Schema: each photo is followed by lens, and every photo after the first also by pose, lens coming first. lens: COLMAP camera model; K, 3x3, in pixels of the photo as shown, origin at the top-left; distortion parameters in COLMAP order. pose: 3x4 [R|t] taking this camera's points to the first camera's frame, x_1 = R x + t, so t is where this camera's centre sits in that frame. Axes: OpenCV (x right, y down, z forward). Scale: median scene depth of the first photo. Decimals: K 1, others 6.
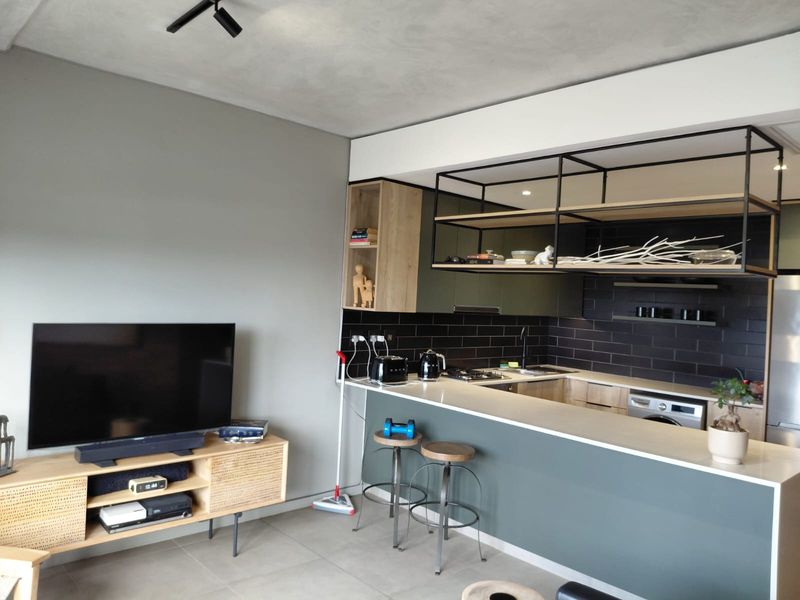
lens RADIAL K [[594.6, 0, 400.0], [0, 594.6, 300.0], [0, 0, 1]] dist [0.064577, -0.165624]
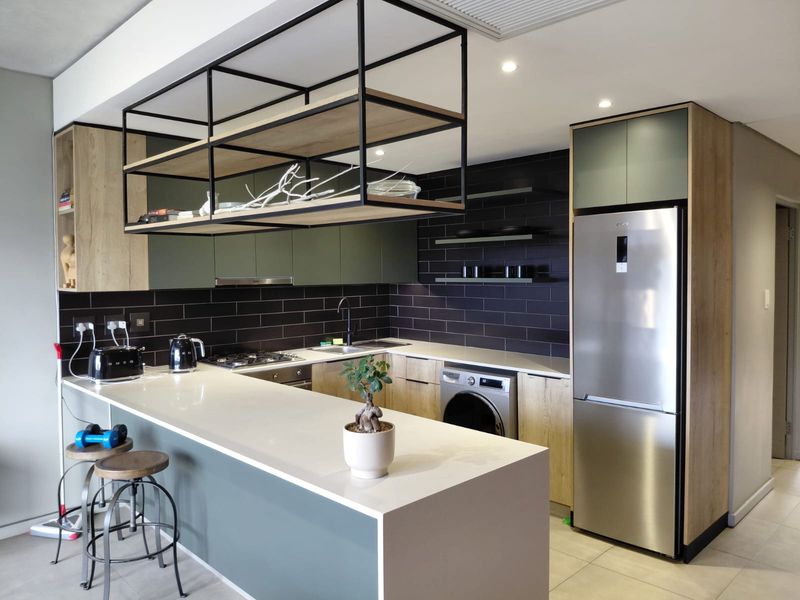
lens RADIAL K [[588.8, 0, 403.7], [0, 588.8, 295.3], [0, 0, 1]] dist [0.170479, -0.329999]
pose [[0.997088, -0.064844, 0.040142, 0.324945], [0.063461, 0.997376, 0.034827, 0.021165], [-0.042295, -0.032178, 0.998587, 0.166109]]
